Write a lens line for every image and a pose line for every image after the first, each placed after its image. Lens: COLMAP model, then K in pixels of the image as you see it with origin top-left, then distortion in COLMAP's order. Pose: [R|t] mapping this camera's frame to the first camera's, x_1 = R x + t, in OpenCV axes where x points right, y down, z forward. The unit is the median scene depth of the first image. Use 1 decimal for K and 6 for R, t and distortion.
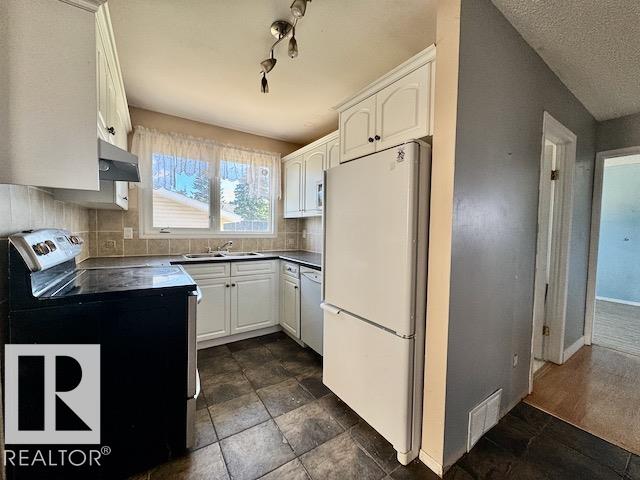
lens RADIAL K [[255.3, 0, 320.5], [0, 255.3, 241.2], [0, 0, 1]] dist [-0.000061, 0.000158]
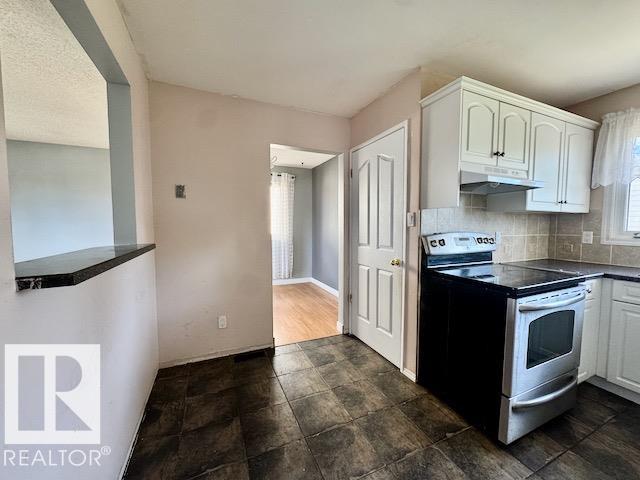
lens RADIAL K [[255.3, 0, 320.7], [0, 255.3, 240.0], [0, 0, 1]] dist [-0.000061, 0.000158]
pose [[-0.165073, 0.033961, -0.985696, 0.317687], [-0.052412, 0.997693, 0.043152, -0.011839], [0.984888, 0.058786, -0.162912, 0.201717]]
